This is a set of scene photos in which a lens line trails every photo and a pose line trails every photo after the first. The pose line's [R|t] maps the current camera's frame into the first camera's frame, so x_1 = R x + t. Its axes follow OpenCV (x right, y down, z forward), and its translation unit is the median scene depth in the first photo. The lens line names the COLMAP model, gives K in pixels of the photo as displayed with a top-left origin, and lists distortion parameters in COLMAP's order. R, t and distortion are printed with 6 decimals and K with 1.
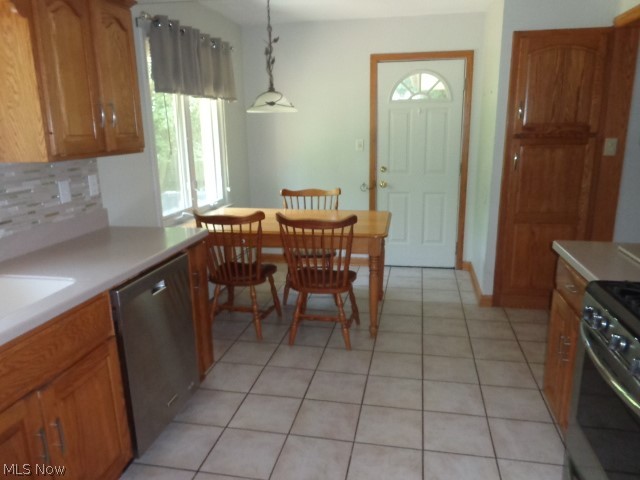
lens RADIAL K [[480.0, 0, 320.0], [0, 480.0, 240.0], [0, 0, 1]] dist [-0.001845, 0.004635]
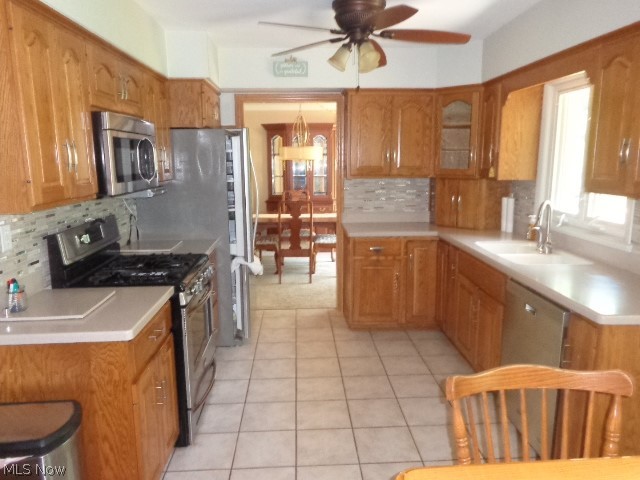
lens RADIAL K [[480.0, 0, 320.0], [0, 480.0, 240.0], [0, 0, 1]] dist [-0.001845, 0.004635]
pose [[-0.968979, 0.061403, -0.239395, 0.354418], [-0.039148, 0.918281, 0.393990, -0.426039], [0.244024, 0.391140, -0.887391, 1.640669]]
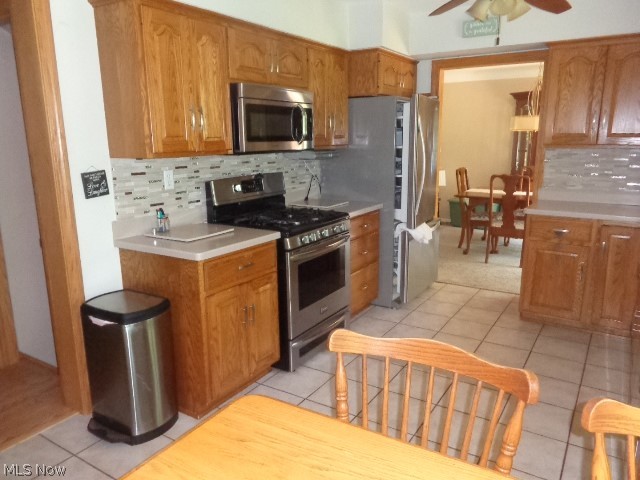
lens RADIAL K [[480.5, 0, 320.0], [0, 480.5, 240.0], [0, 0, 1]] dist [-0.009821, -0.001865]
pose [[-0.931567, -0.054549, 0.359454, -0.091654], [0.106082, 0.904878, 0.412242, -0.383441], [-0.347749, 0.422162, -0.837168, 1.666148]]
